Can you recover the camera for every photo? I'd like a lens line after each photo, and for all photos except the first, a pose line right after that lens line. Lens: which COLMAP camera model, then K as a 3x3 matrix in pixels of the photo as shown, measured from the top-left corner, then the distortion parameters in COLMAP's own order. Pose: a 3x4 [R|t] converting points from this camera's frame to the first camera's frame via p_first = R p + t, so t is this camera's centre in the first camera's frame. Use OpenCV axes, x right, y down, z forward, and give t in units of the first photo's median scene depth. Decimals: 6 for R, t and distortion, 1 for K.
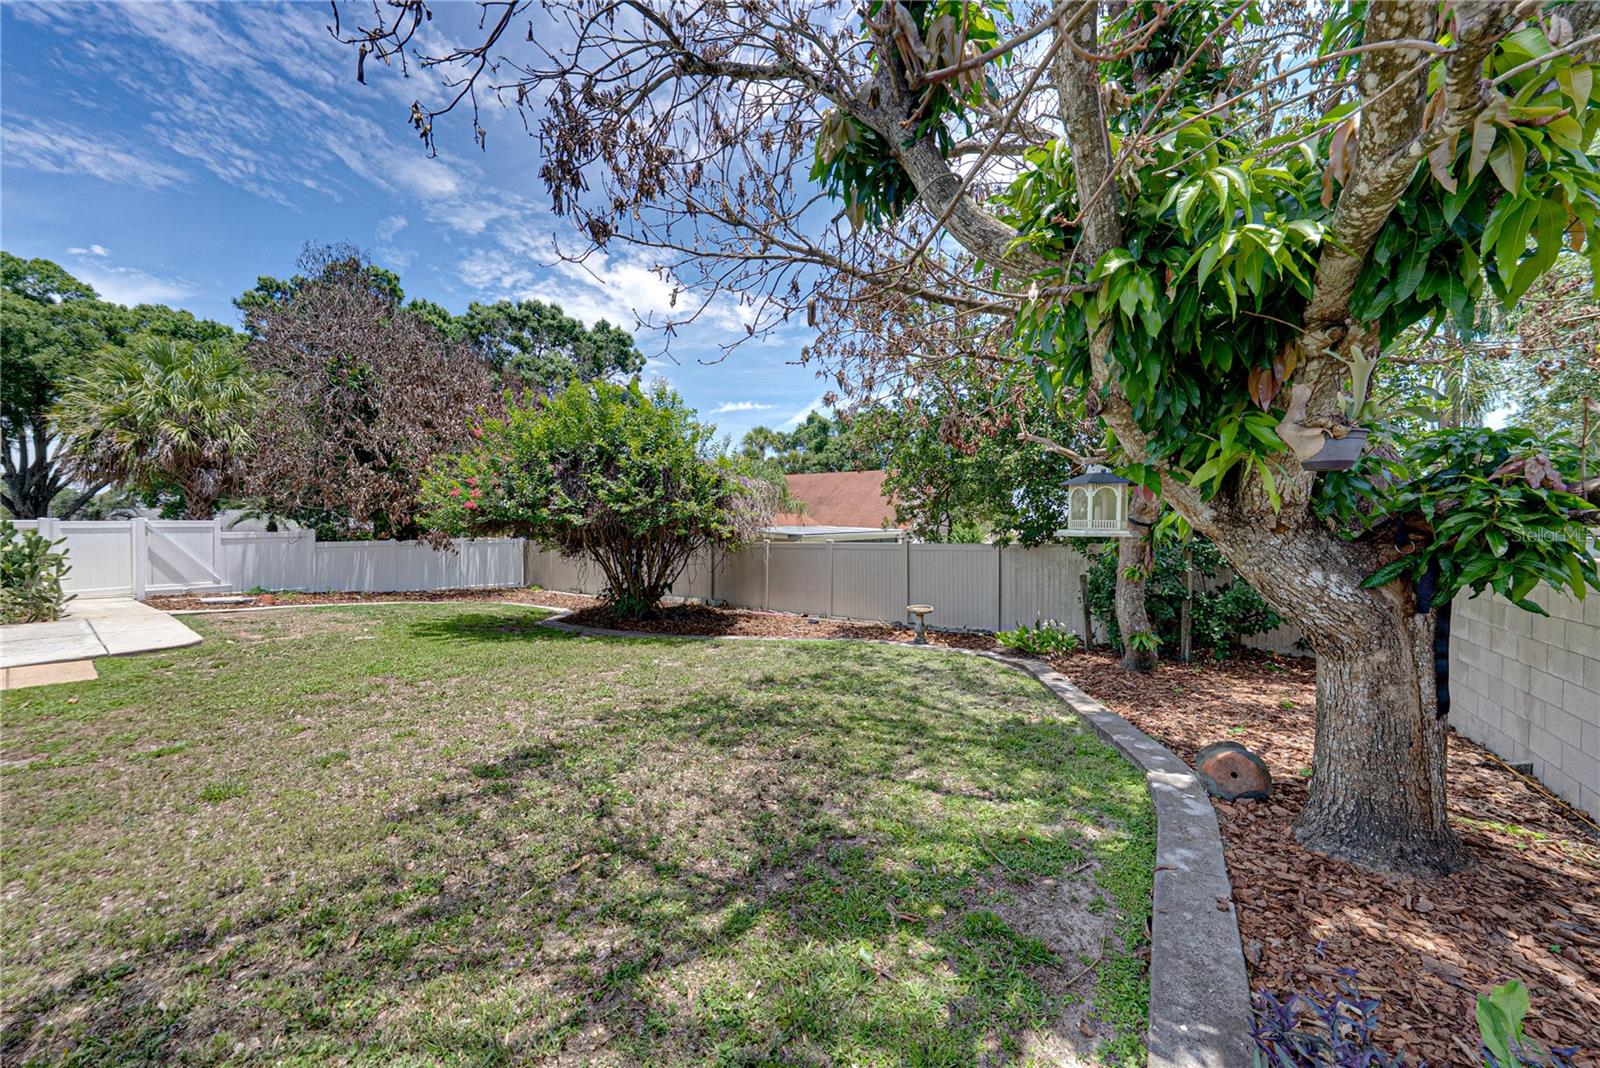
lens RADIAL K [[551.9, 0, 806.5], [0, 551.9, 526.8], [0, 0, 1]] dist [-0.004387, 0.001371]
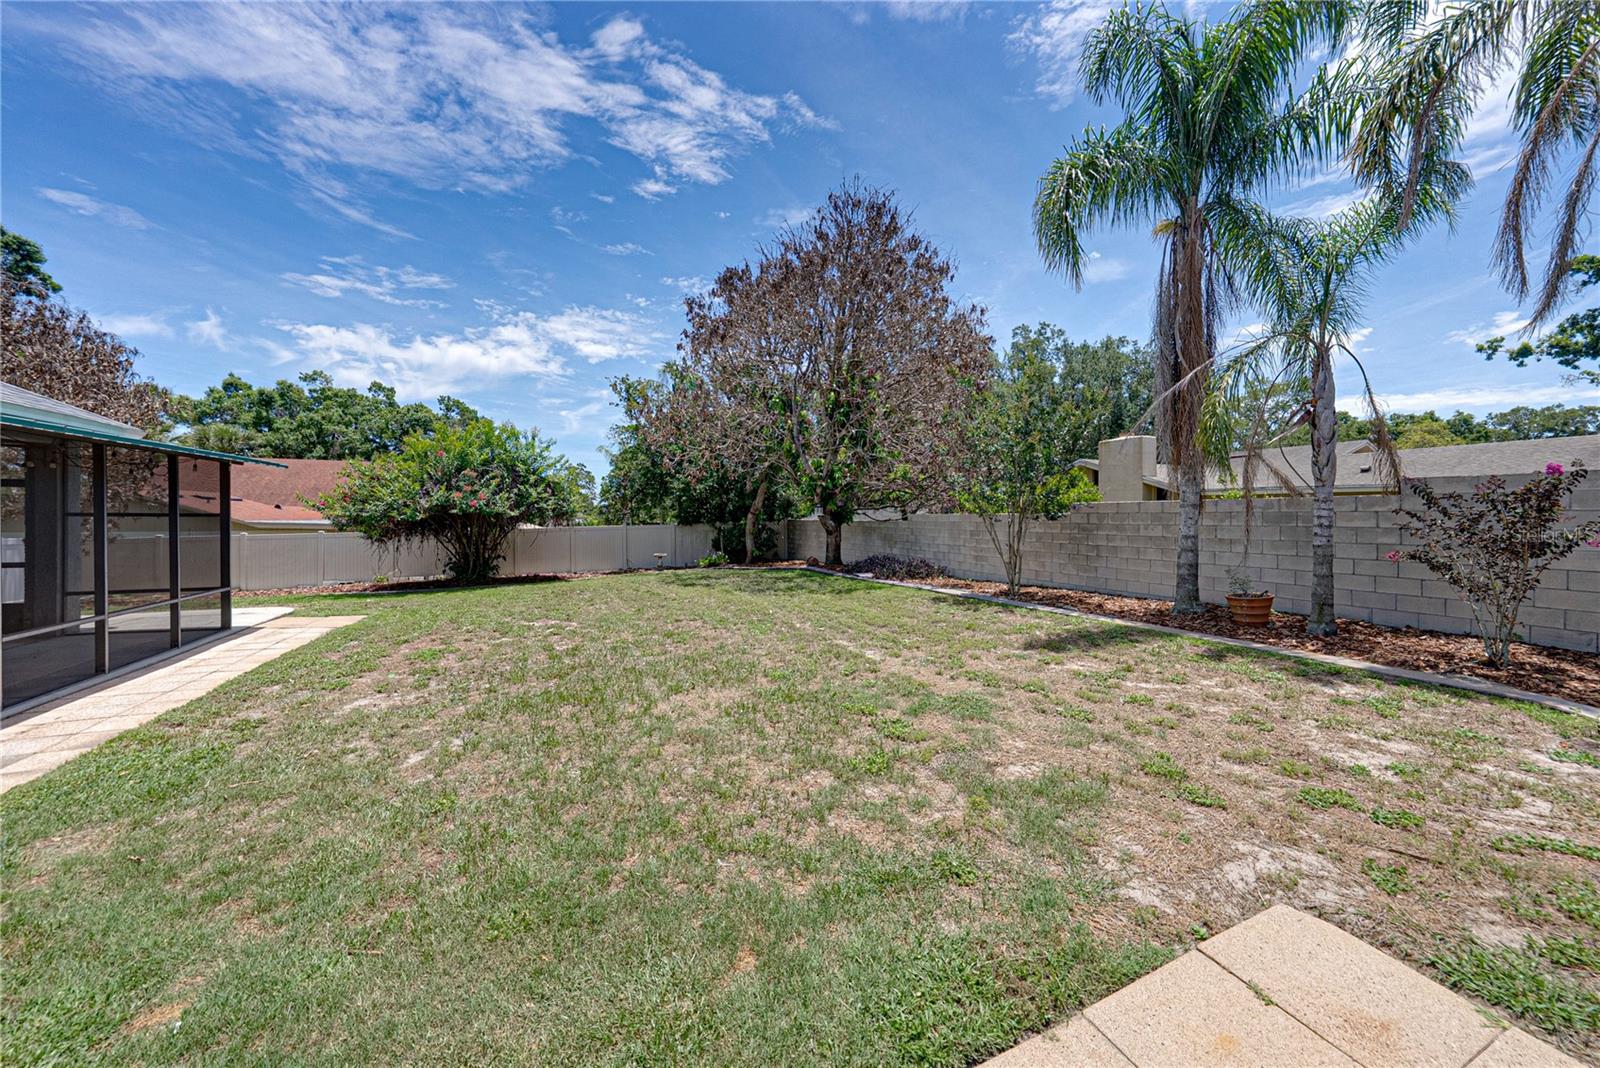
lens RADIAL K [[551.9, 0, 803.7], [0, 551.9, 498.9], [0, 0, 1]] dist [-0.004387, 0.001371]
pose [[0.522070, 0.021718, 0.852626, -0.806954], [0.009944, 0.999453, -0.031547, 0.004979], [-0.852845, 0.024948, 0.521568, -0.356763]]
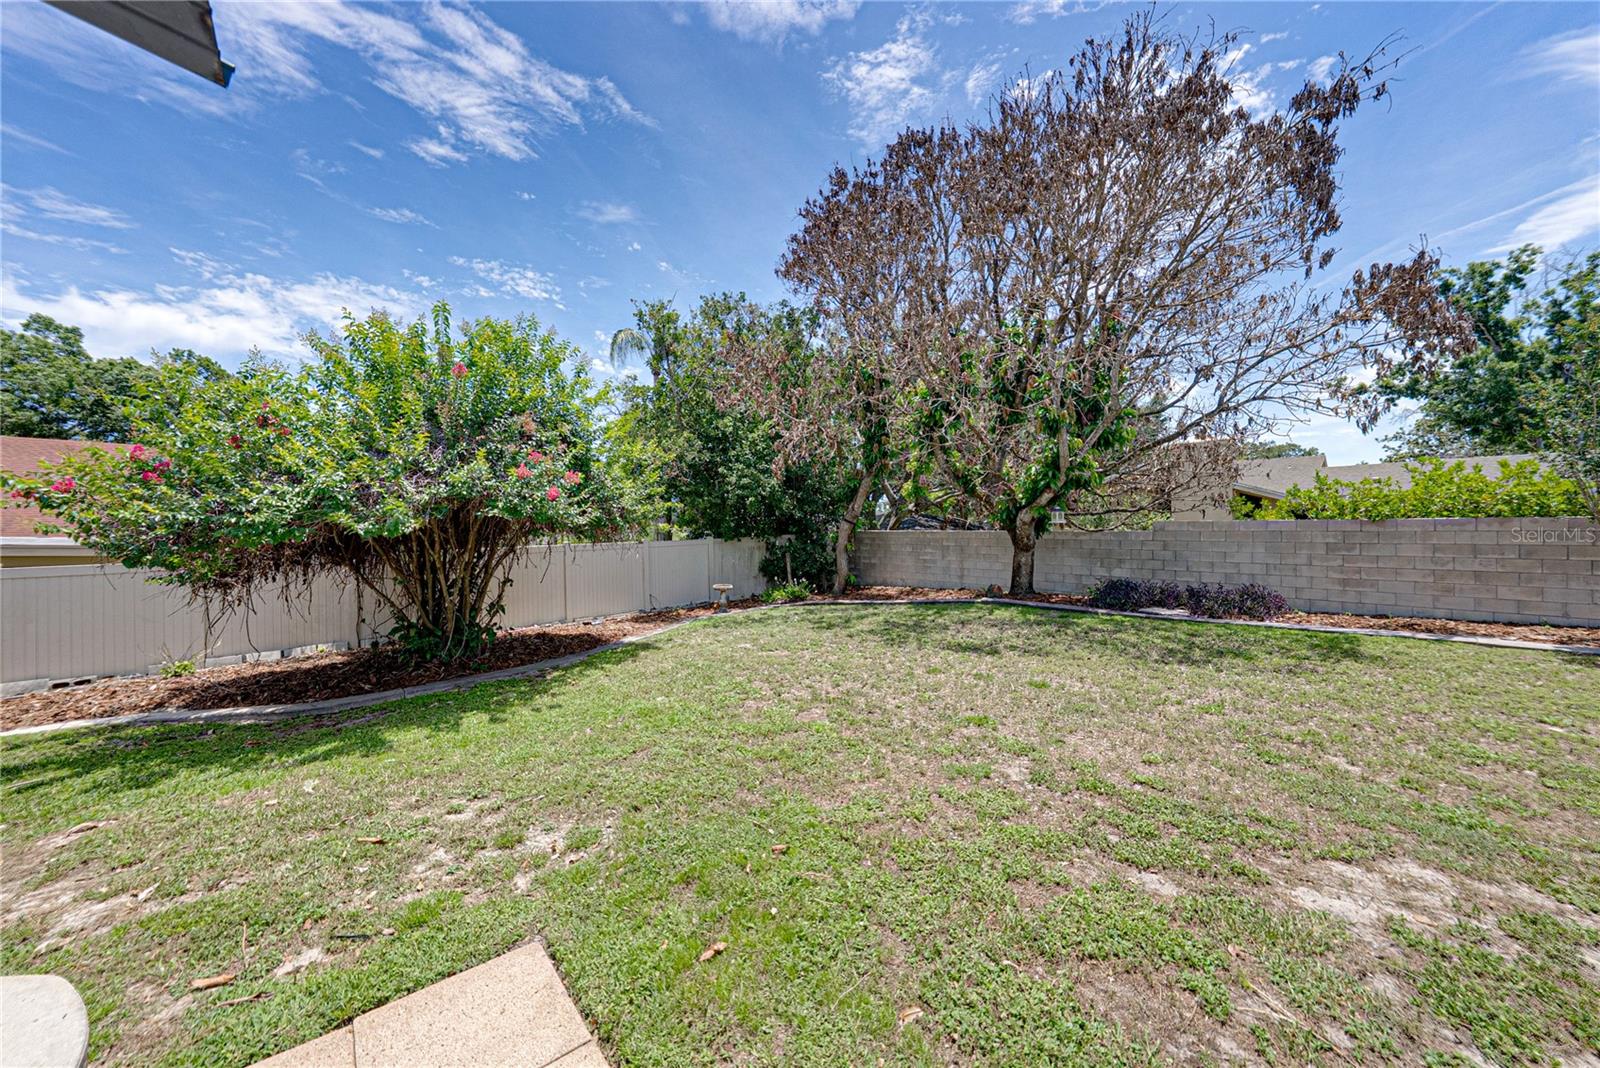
lens RADIAL K [[551.9, 0, 800.9], [0, 551.9, 526.6], [0, 0, 1]] dist [-0.004387, 0.001371]
pose [[0.237977, -0.000856, 0.971270, -0.663784], [0.013883, 0.999900, -0.002520, 0.004929], [-0.971172, 0.014084, 0.237965, 0.300282]]
